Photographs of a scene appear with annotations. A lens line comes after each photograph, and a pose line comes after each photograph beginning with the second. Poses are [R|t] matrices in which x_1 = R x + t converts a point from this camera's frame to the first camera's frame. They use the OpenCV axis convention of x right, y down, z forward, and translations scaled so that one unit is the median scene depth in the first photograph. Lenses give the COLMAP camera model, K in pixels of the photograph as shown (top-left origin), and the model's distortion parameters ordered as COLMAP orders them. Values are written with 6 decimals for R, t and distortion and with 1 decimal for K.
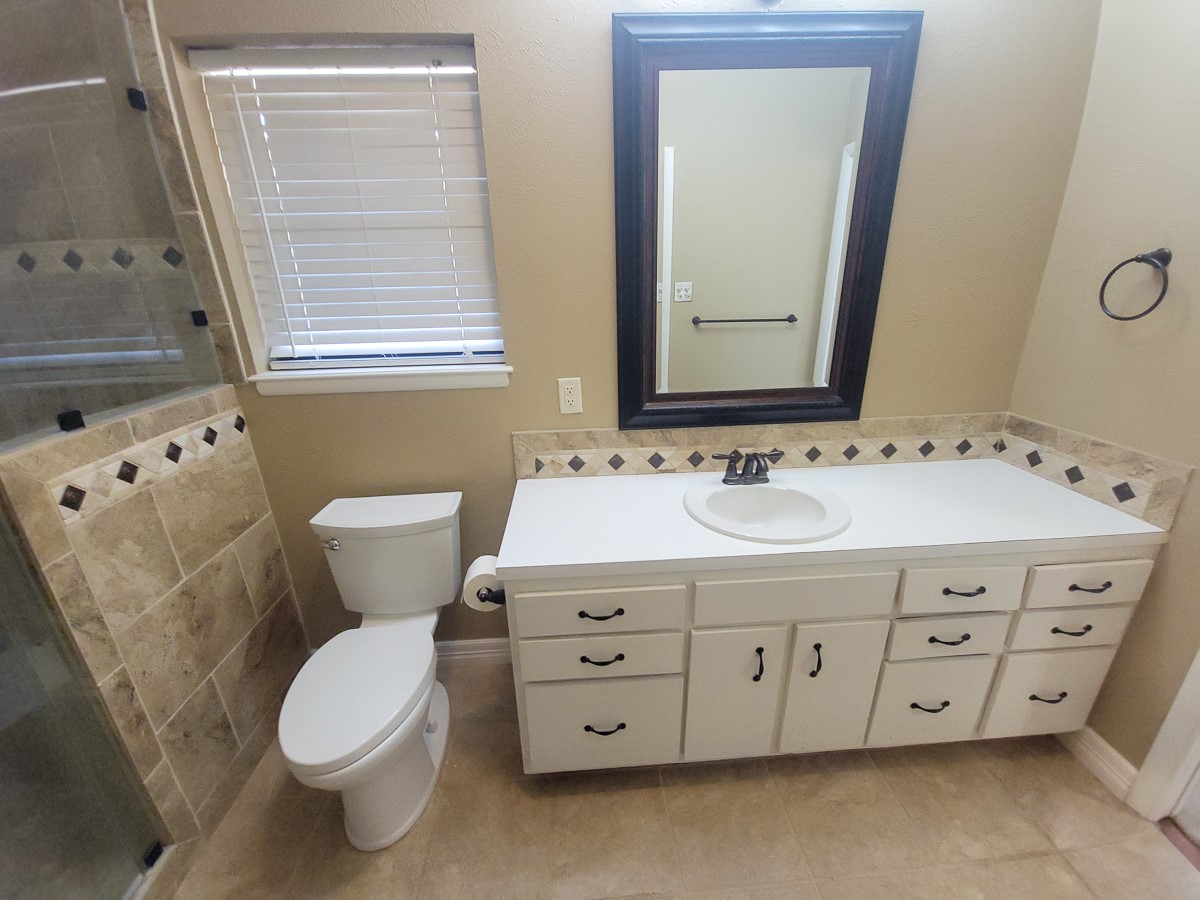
lens RADIAL K [[486.8, 0, 604.7], [0, 486.8, 451.3], [0, 0, 1]] dist [0.002796, -0.003125]
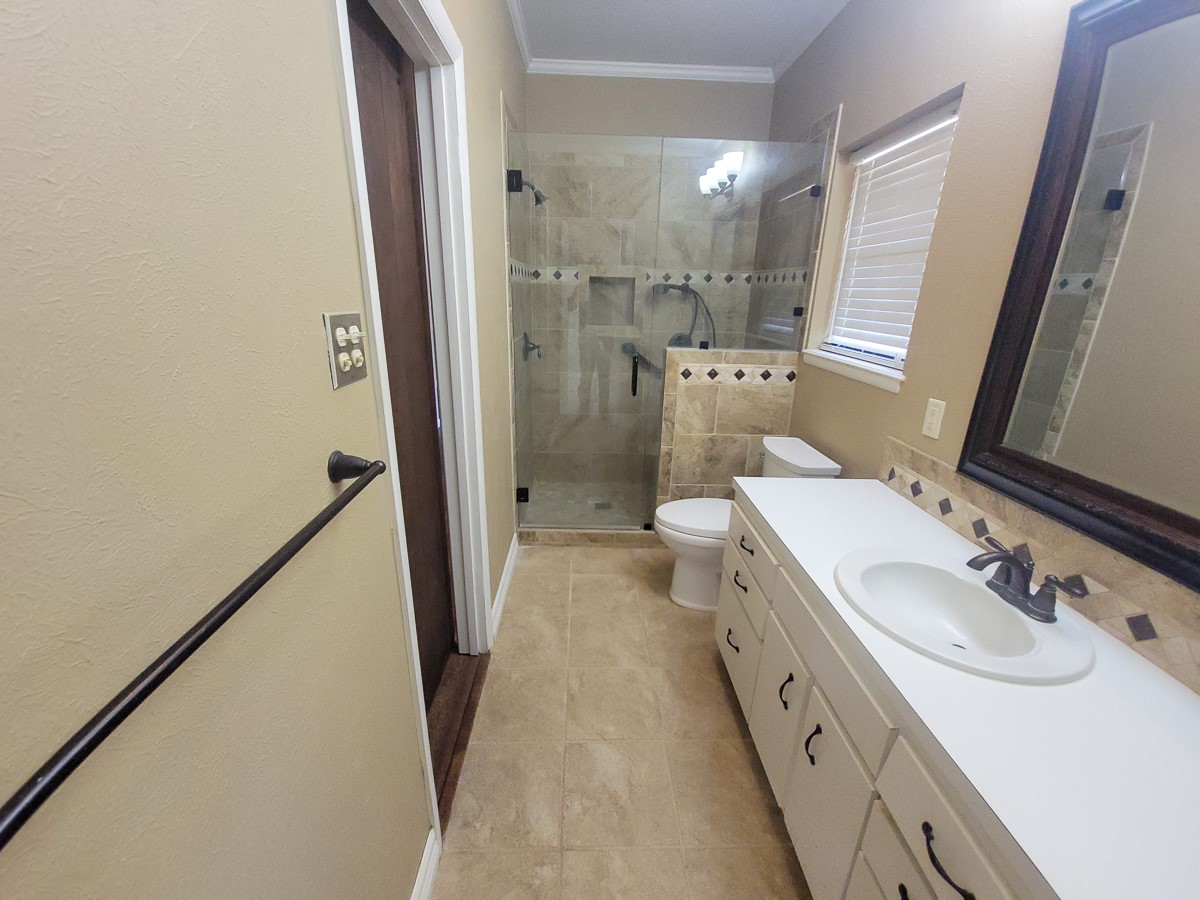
lens RADIAL K [[486.8, 0, 601.1], [0, 486.8, 452.5], [0, 0, 1]] dist [0.002796, -0.003125]
pose [[-0.034677, 0.338357, -0.940379, 1.000405], [-0.362249, 0.872702, 0.327365, -0.150330], [0.931436, 0.352003, 0.092307, 0.365599]]
